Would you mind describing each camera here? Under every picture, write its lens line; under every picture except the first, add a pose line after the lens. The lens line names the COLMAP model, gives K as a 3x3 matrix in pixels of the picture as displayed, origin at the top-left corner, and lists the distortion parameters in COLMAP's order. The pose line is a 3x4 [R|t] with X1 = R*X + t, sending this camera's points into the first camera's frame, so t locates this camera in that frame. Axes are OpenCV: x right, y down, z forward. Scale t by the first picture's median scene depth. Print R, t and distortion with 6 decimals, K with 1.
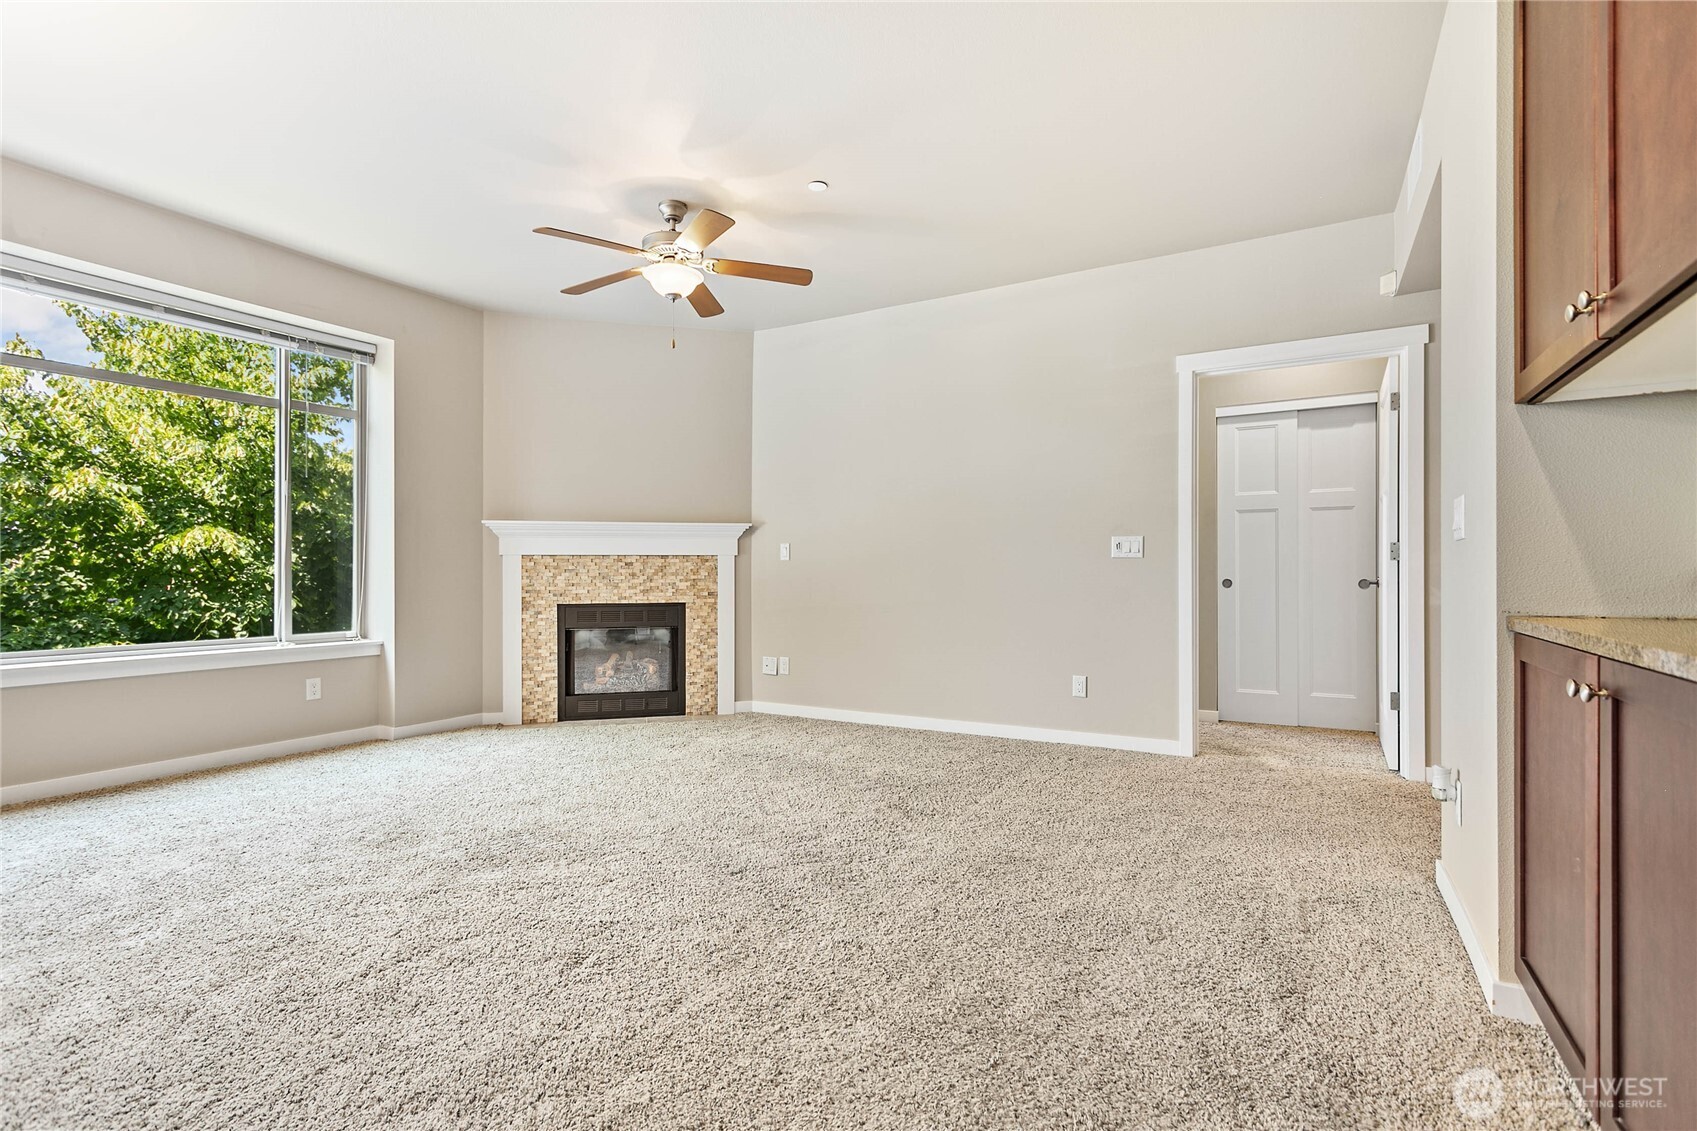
lens RADIAL K [[804.0, 0, 839.4], [0, 804.0, 572.1], [0, 0, 1]] dist [-0.000944, 0.002710]
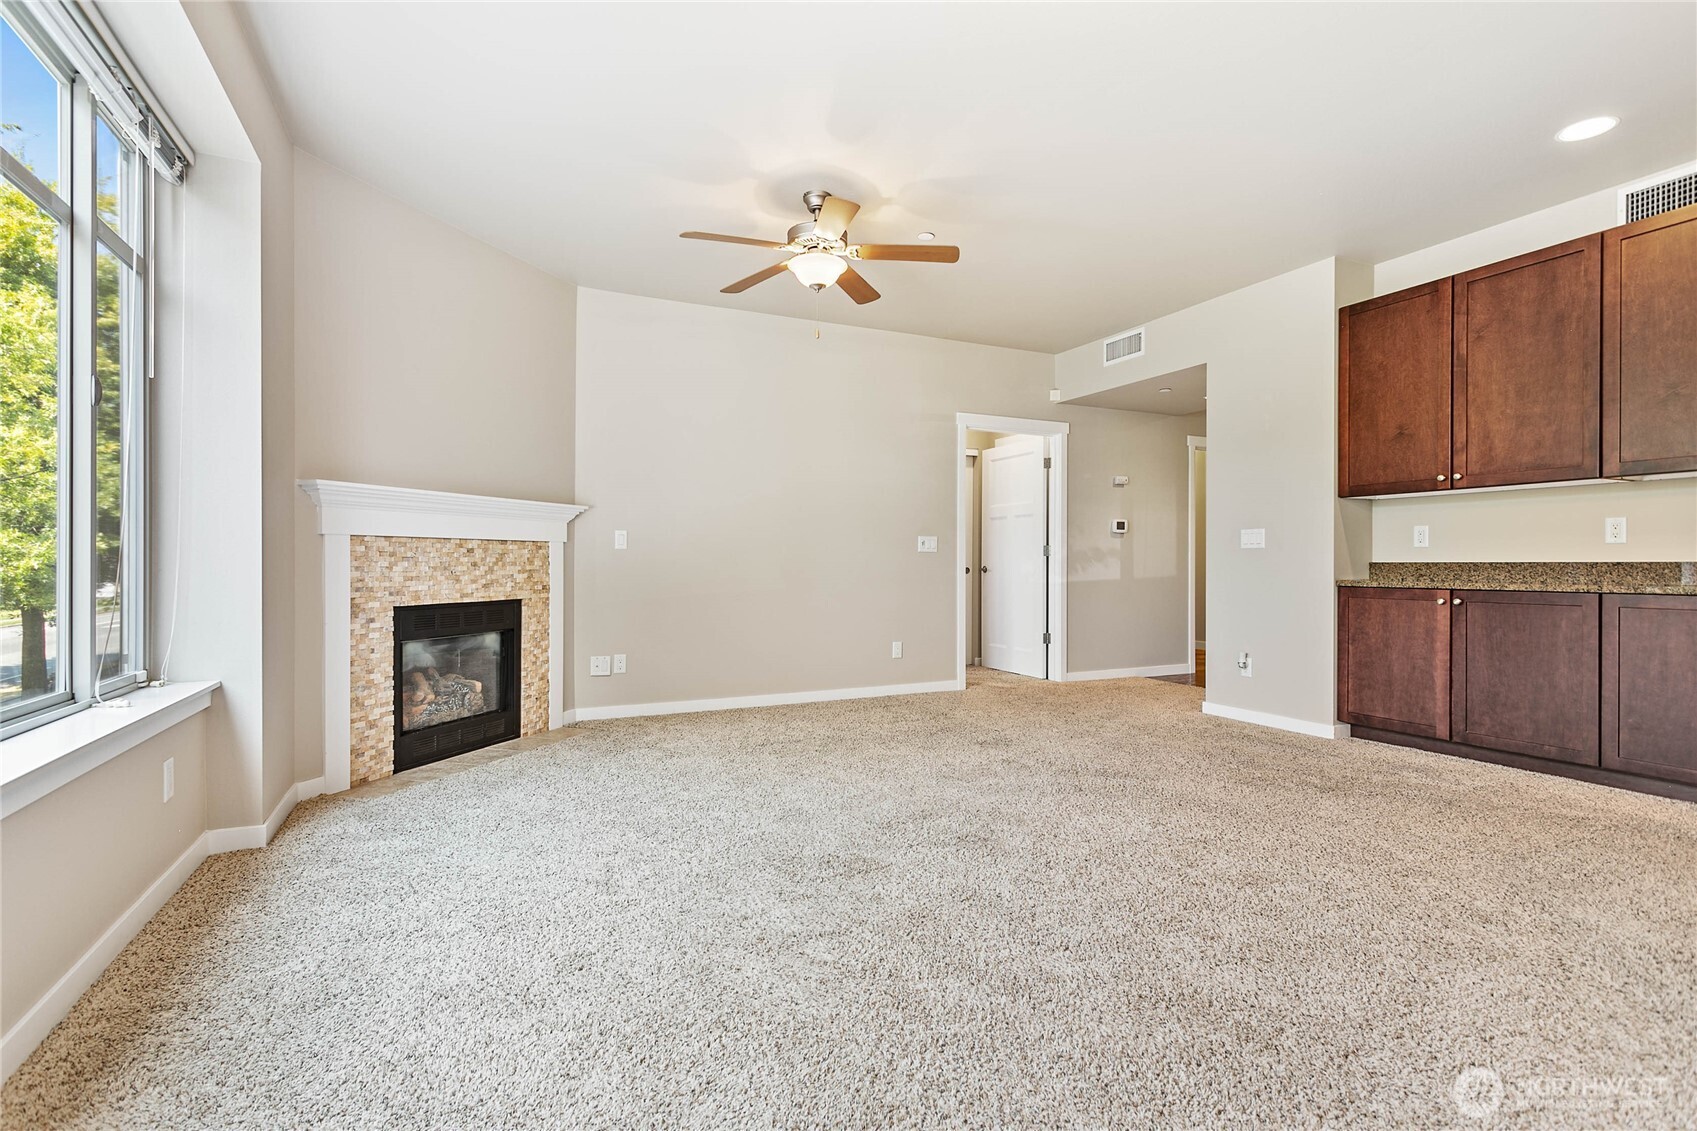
lens RADIAL K [[804.0, 0, 848.1], [0, 804.0, 565.5], [0, 0, 1]] dist [-0.000944, 0.002710]
pose [[0.561458, -0.000009, 0.827506, -0.696475], [-0.002062, 0.999997, 0.001410, 0.002410], [-0.827503, -0.002498, 0.561456, 0.277455]]
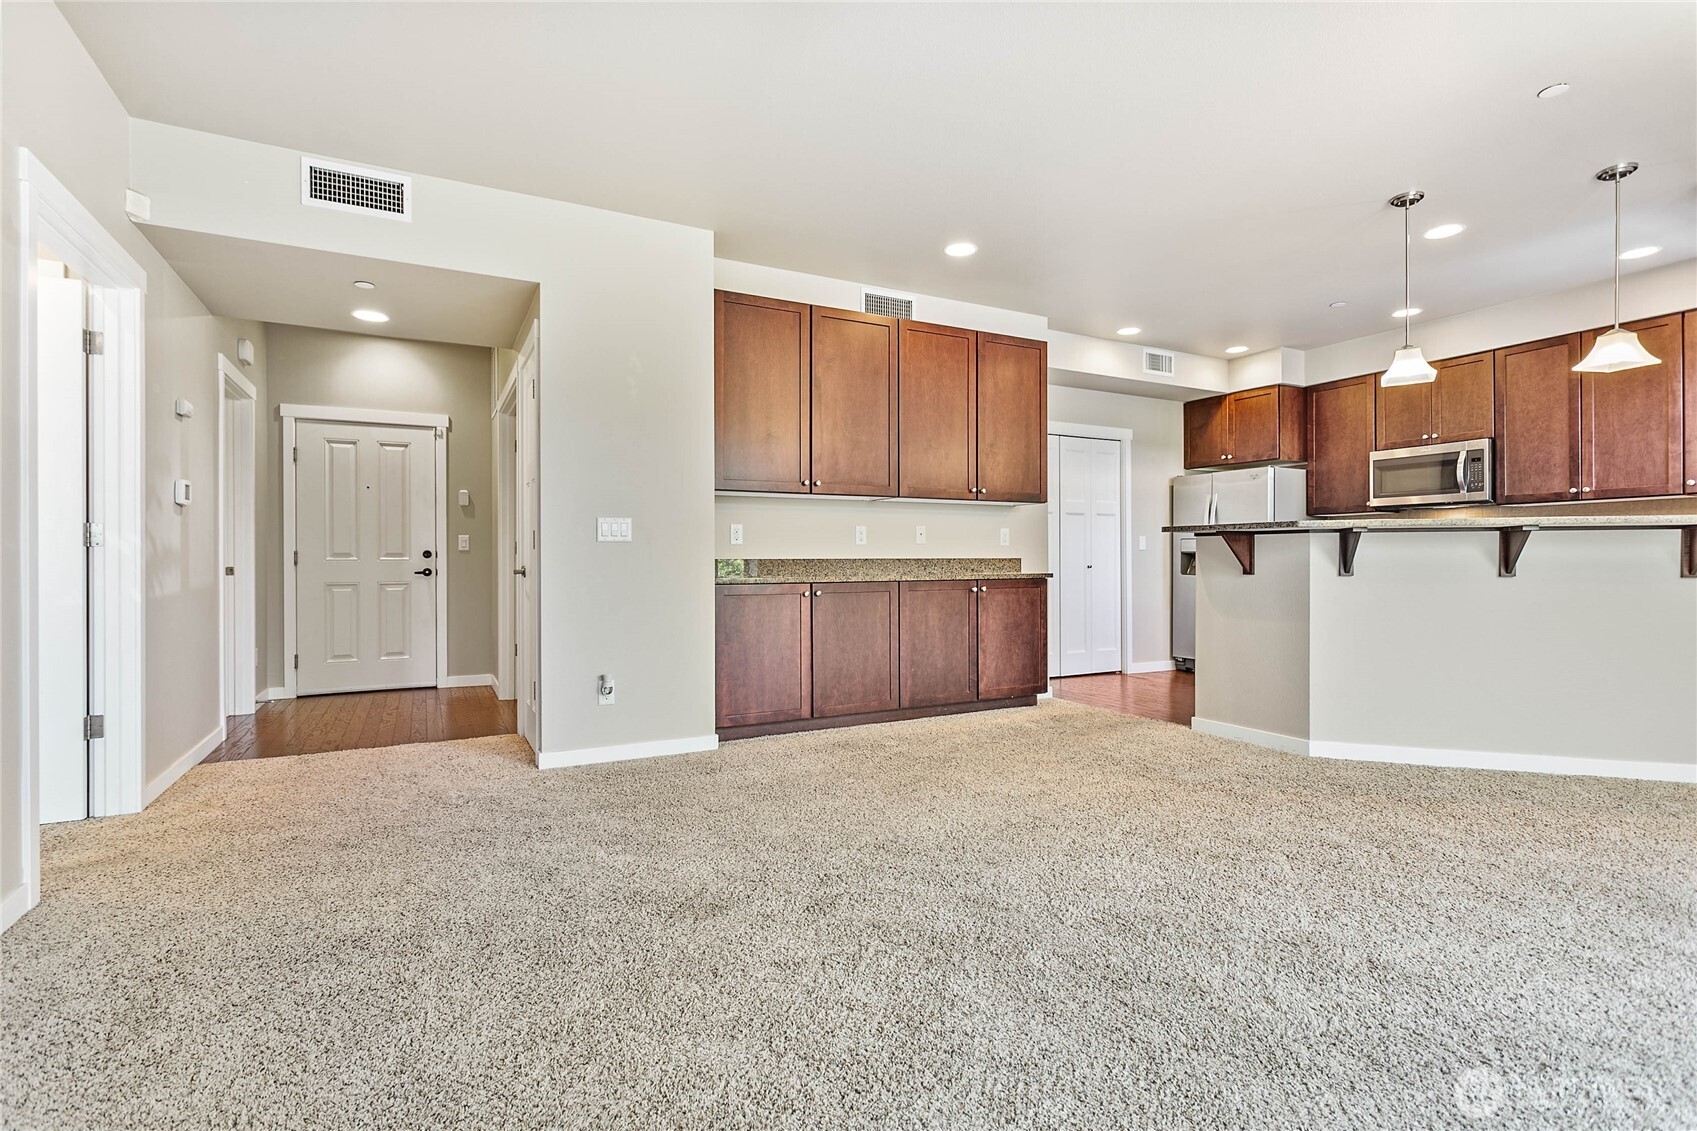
lens RADIAL K [[804.0, 0, 840.2], [0, 804.0, 560.1], [0, 0, 1]] dist [-0.000944, 0.002710]
pose [[-0.844884, 0.005842, 0.534918, -0.244463], [0.005336, 0.999983, -0.002492, 0.002896], [-0.534923, 0.000749, -0.844900, 0.916423]]
